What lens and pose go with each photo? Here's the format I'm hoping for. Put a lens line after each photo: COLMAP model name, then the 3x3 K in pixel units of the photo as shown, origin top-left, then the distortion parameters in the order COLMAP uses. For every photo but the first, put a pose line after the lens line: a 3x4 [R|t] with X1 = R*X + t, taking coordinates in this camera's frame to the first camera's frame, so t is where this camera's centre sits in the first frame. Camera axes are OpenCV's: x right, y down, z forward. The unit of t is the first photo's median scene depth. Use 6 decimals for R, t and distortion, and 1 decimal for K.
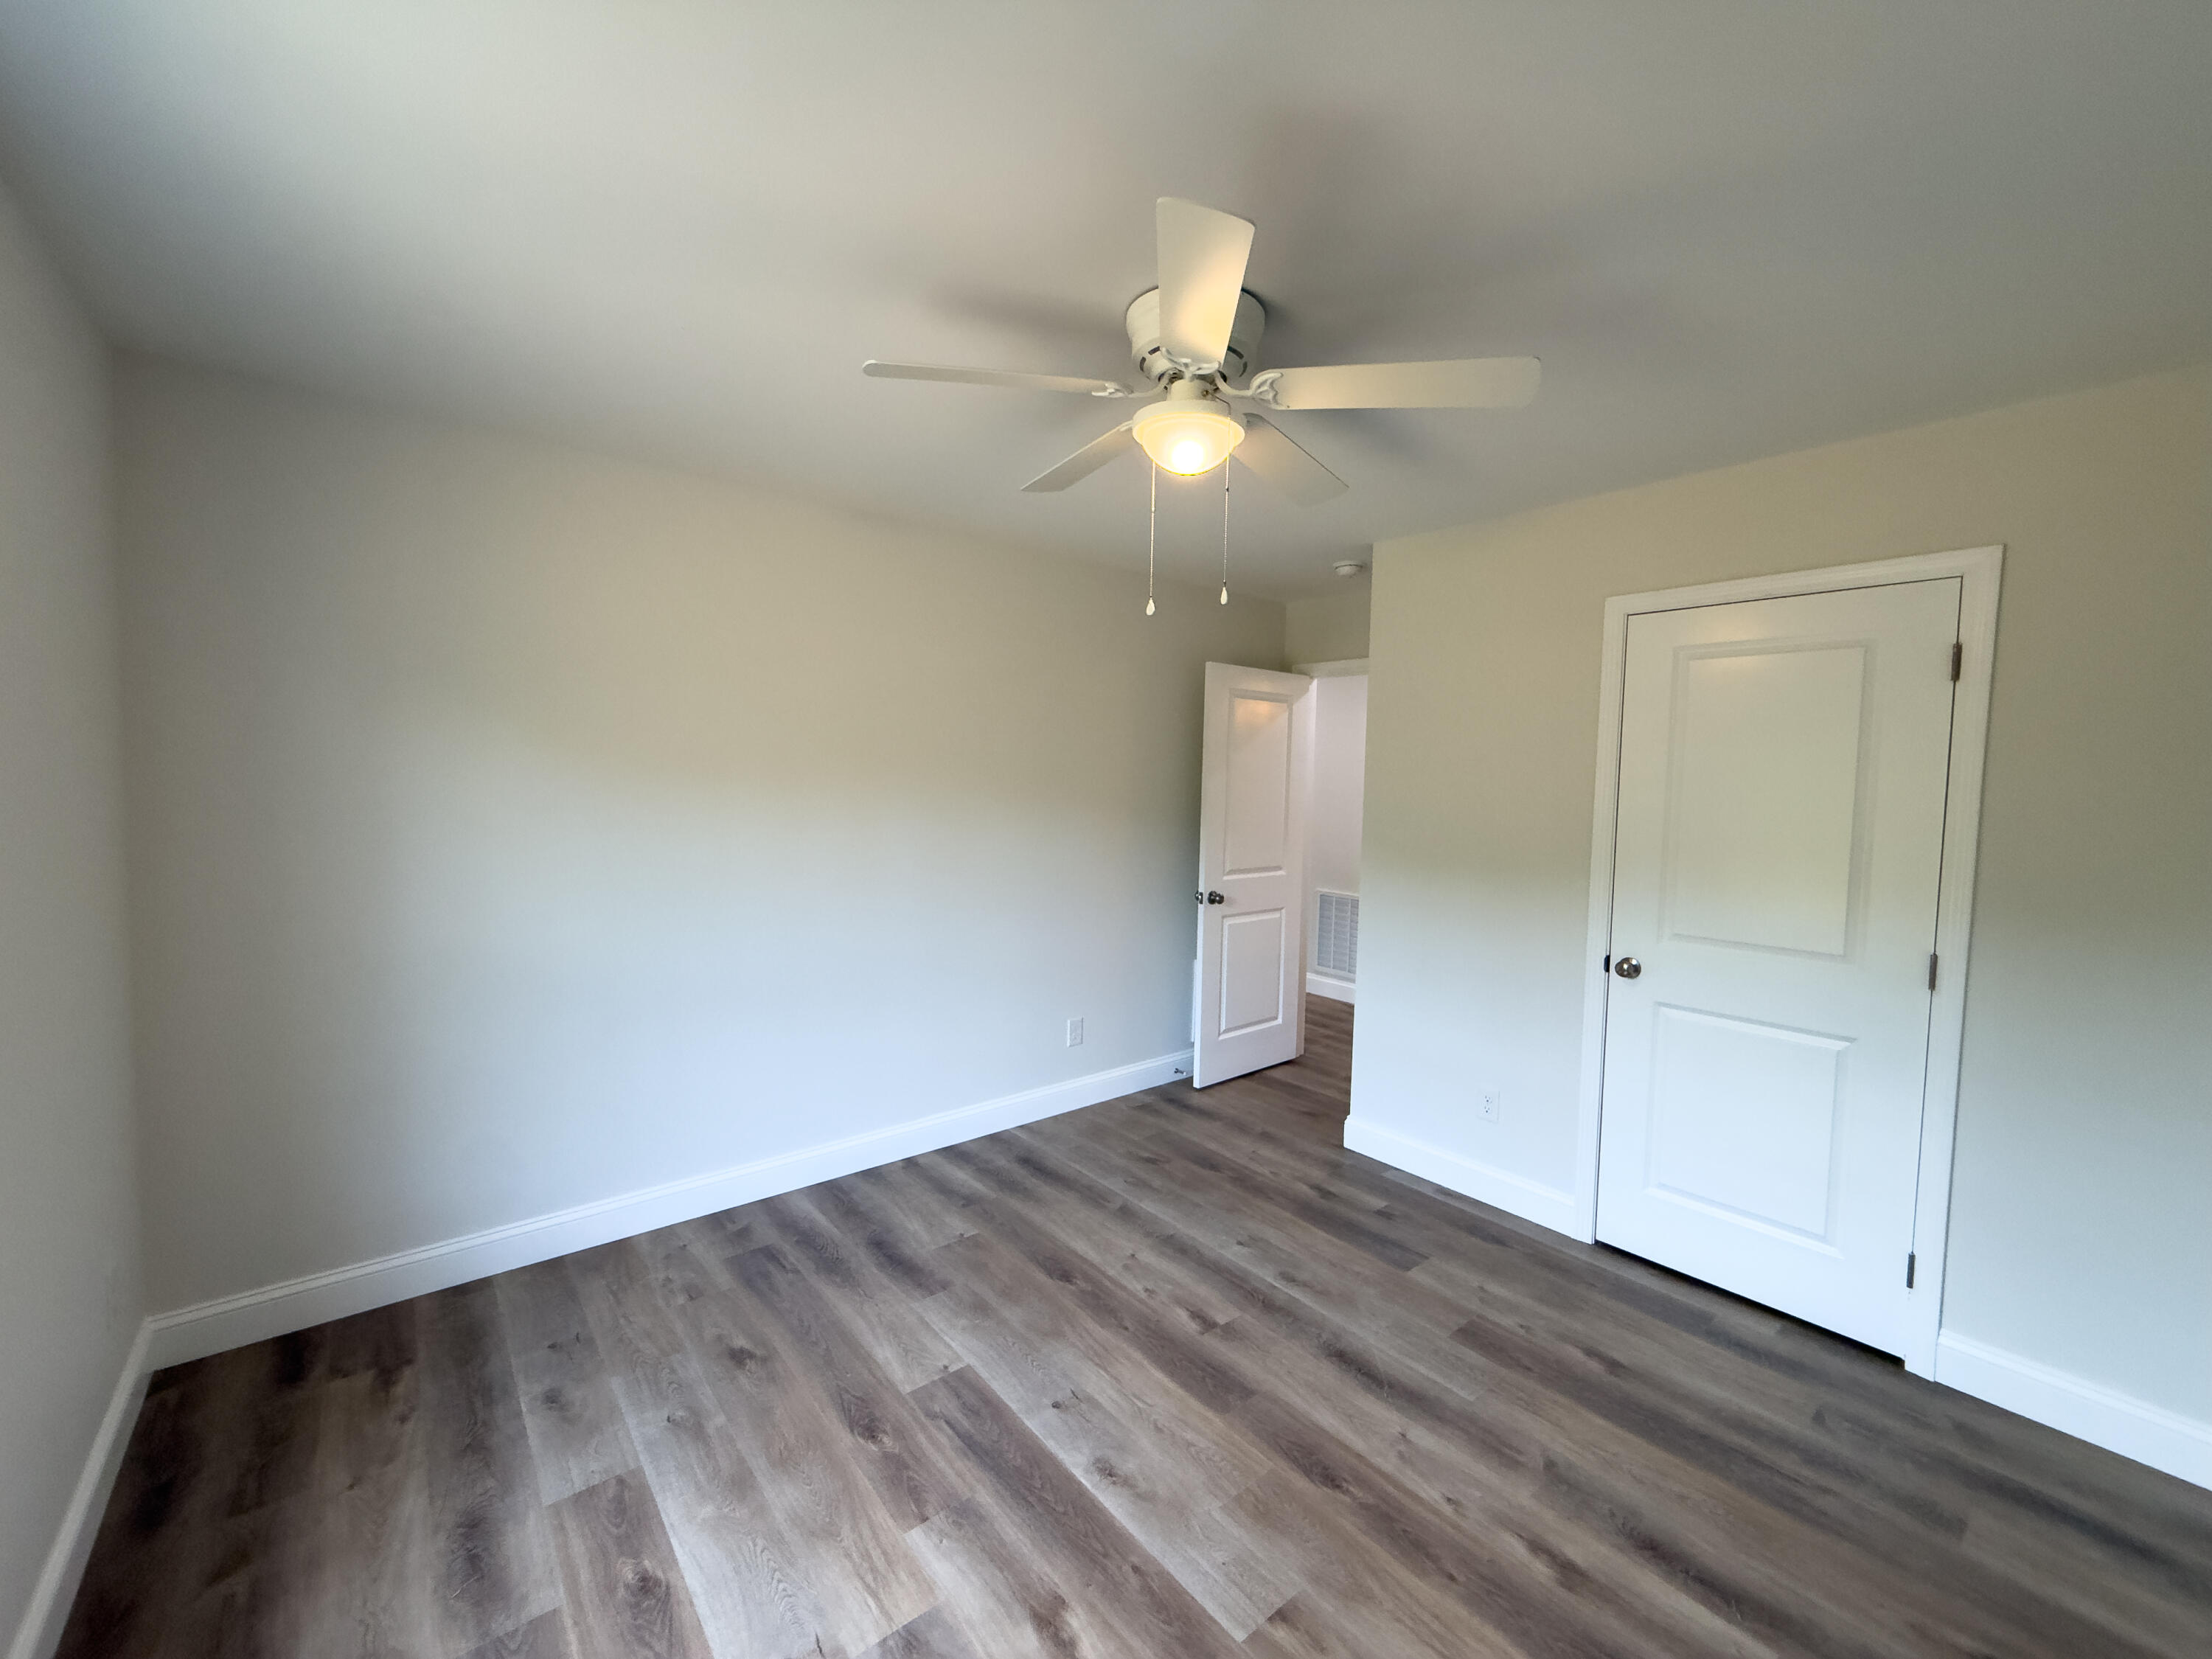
lens RADIAL K [[880.8, 0, 1101.7], [0, 880.8, 828.4], [0, 0, 1]] dist [-0.000346, 0.000208]
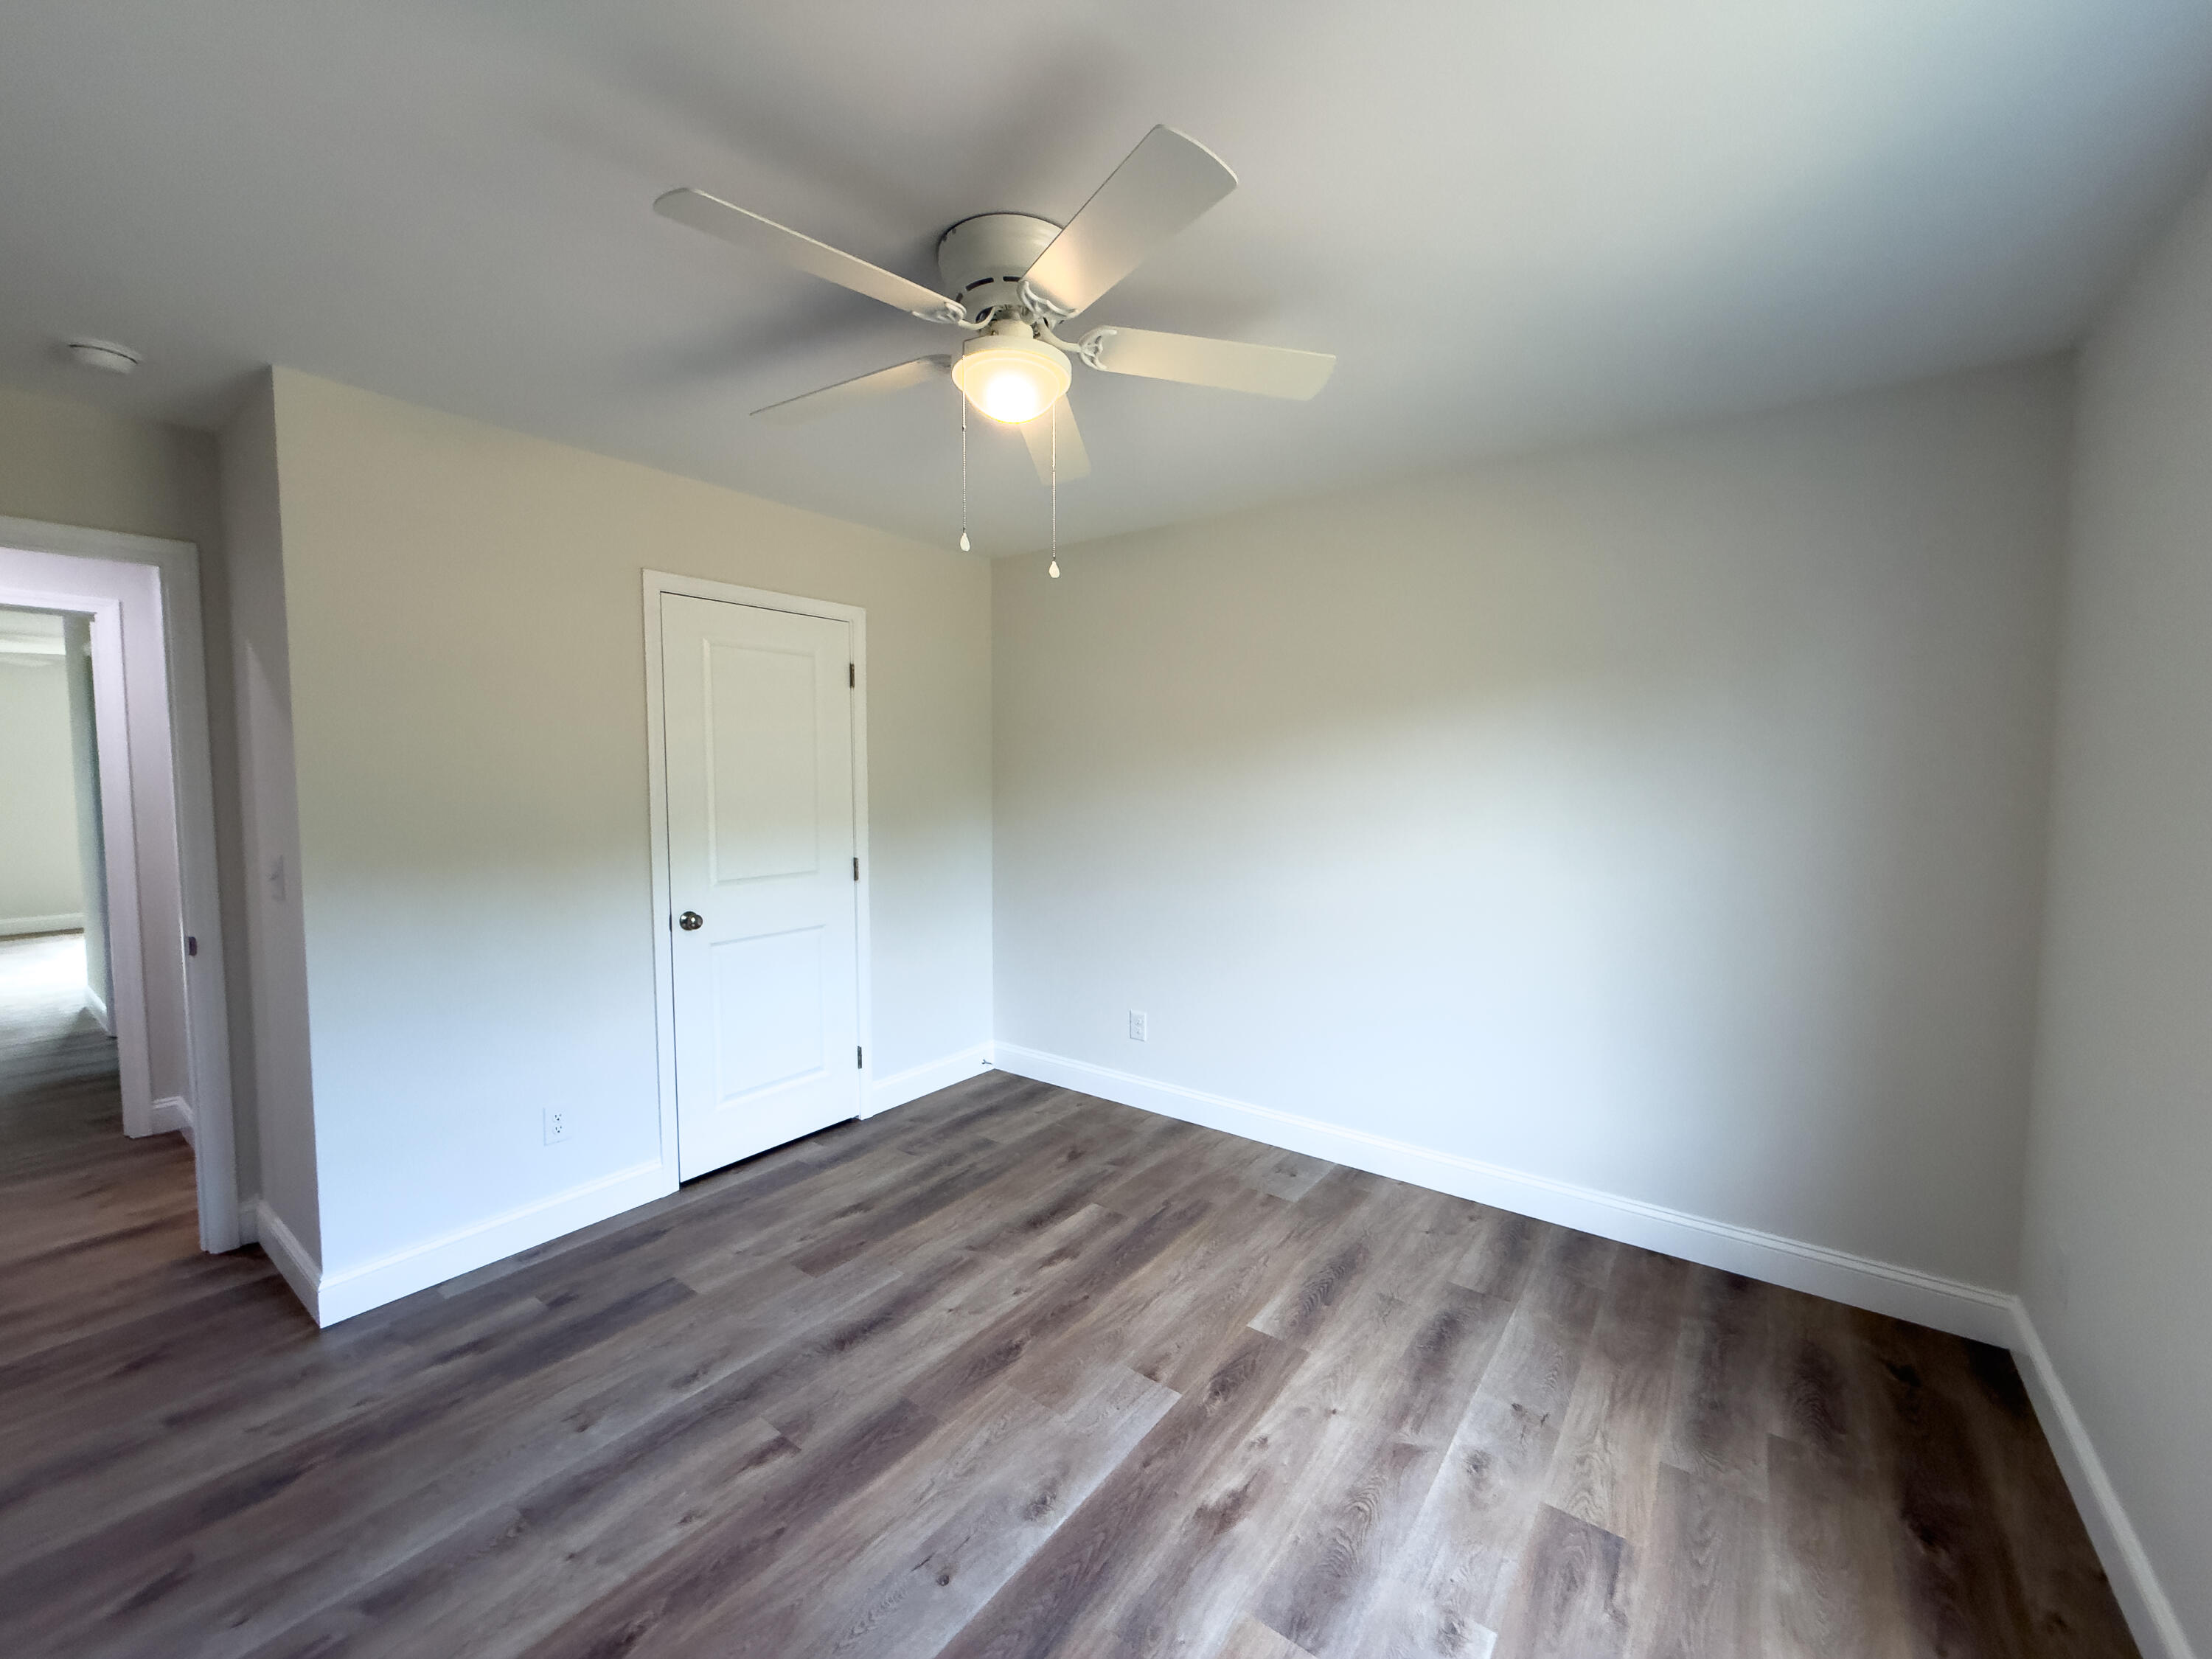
lens RADIAL K [[881.1, 0, 1103.4], [0, 881.1, 819.3], [0, 0, 1]] dist [0.001195, 0.000046]
pose [[-0.235049, -0.073260, 0.969219, -0.734977], [0.053547, 0.994665, 0.088170, -0.044641], [-0.970508, 0.072623, -0.229872, 0.959009]]
